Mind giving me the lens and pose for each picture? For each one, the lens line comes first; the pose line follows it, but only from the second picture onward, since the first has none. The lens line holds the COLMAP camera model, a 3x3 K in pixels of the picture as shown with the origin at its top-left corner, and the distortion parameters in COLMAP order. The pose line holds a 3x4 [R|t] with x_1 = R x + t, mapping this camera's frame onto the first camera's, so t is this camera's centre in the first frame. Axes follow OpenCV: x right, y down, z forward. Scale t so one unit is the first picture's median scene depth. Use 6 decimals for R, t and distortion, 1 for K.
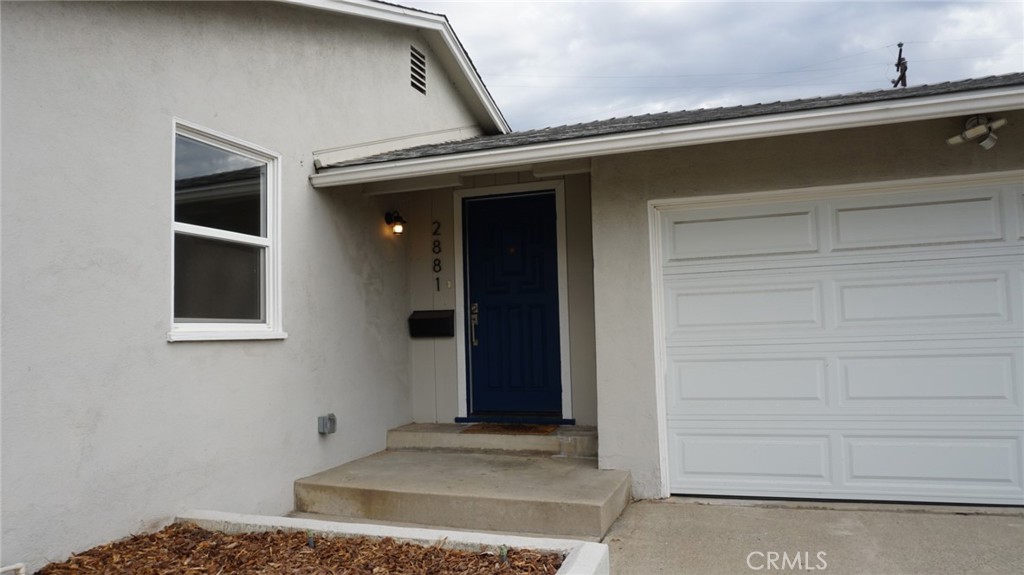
lens RADIAL K [[686.9, 0, 512.3], [0, 686.9, 291.1], [0, 0, 1]] dist [0.000598, -0.001485]
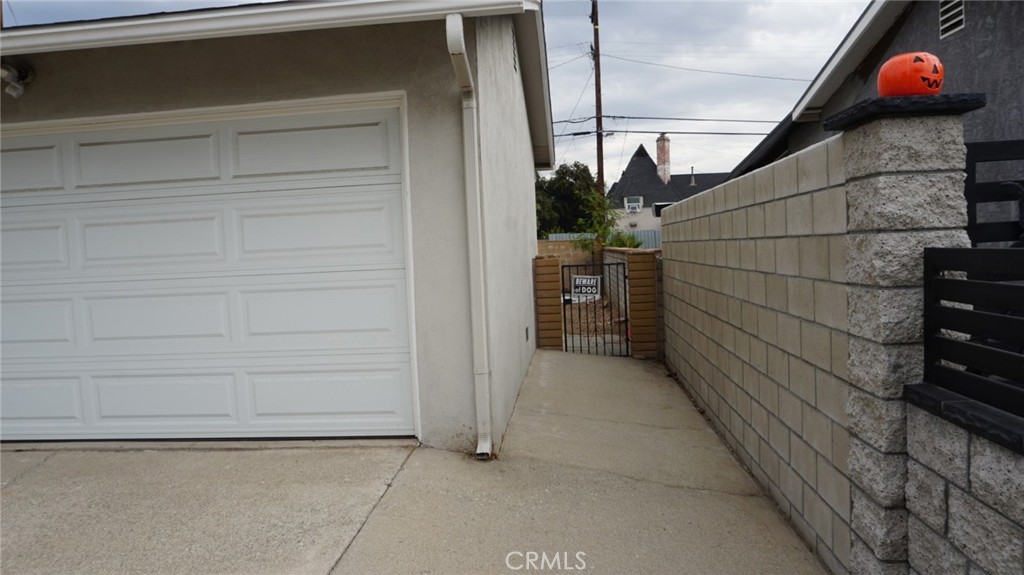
lens RADIAL K [[852.6, 0, 512.5], [0, 852.6, 285.0], [0, 0, 1]] dist [-0.005952, -0.002678]
pose [[0.990865, -0.020022, 0.133363, 0.690364], [0.005564, 0.994145, 0.107910, -0.036727], [-0.134743, -0.106183, 0.985175, -0.202182]]
